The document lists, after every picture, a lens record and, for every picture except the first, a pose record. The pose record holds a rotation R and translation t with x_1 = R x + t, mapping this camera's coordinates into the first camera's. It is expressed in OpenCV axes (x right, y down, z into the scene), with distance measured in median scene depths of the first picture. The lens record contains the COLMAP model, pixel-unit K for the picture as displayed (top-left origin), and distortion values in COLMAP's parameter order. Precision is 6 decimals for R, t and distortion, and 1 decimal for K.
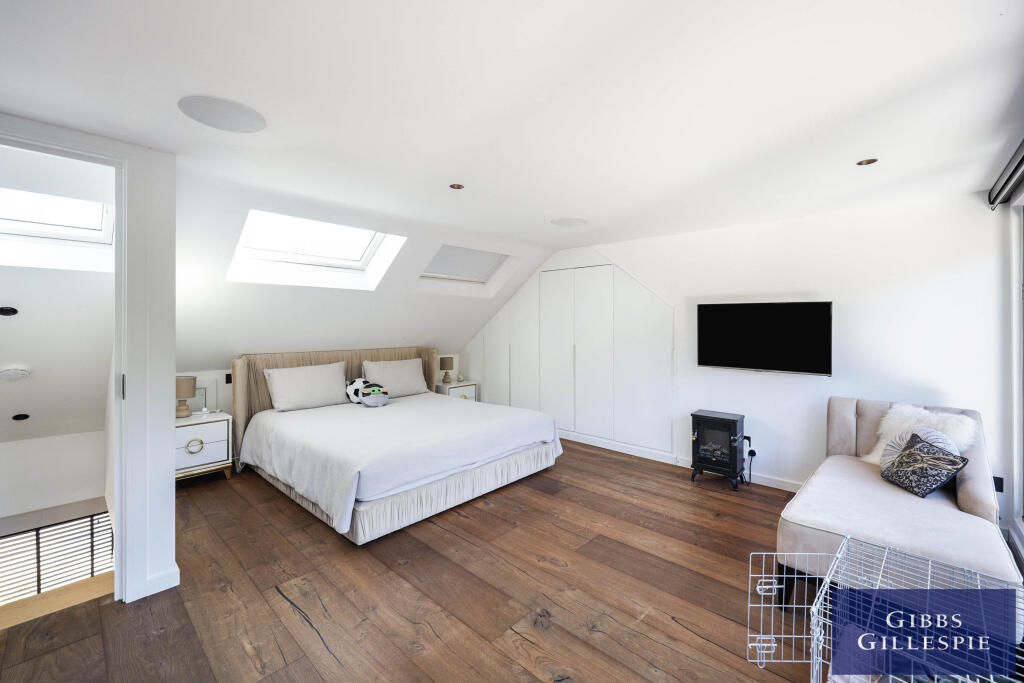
lens RADIAL K [[419.0, 0, 505.3], [0, 419.0, 330.6], [0, 0, 1]] dist [0.000588, -0.000050]
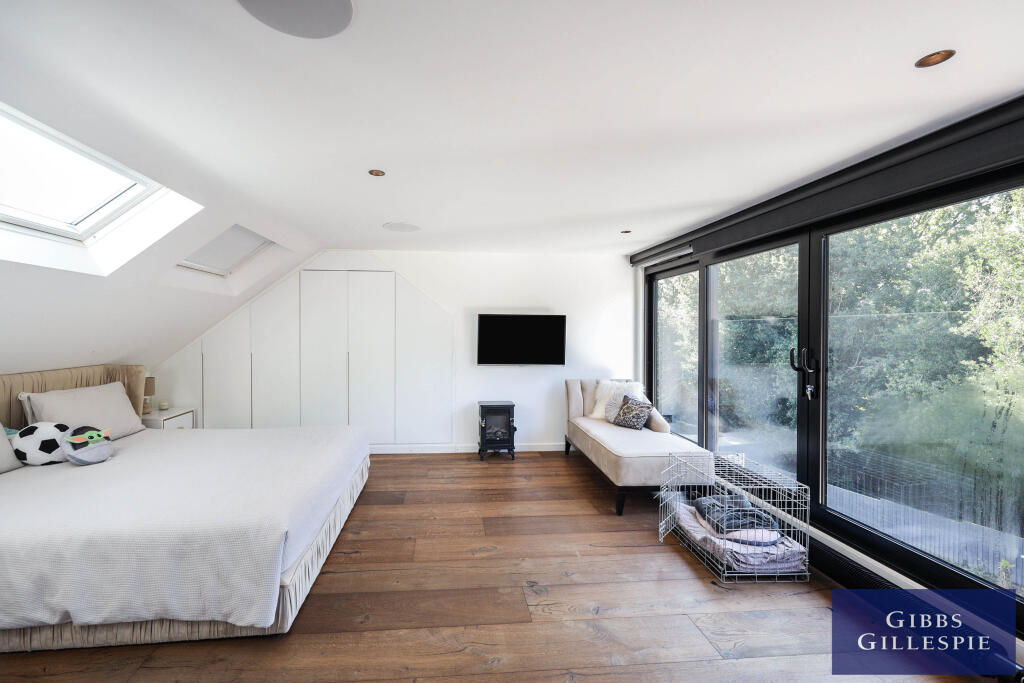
lens RADIAL K [[419.0, 0, 503.6], [0, 419.0, 341.6], [0, 0, 1]] dist [0.000588, -0.000050]
pose [[0.674752, -0.019943, 0.737775, -0.397467], [0.009739, 0.999788, 0.018119, -0.004053], [-0.737980, -0.005040, 0.674804, 0.144461]]
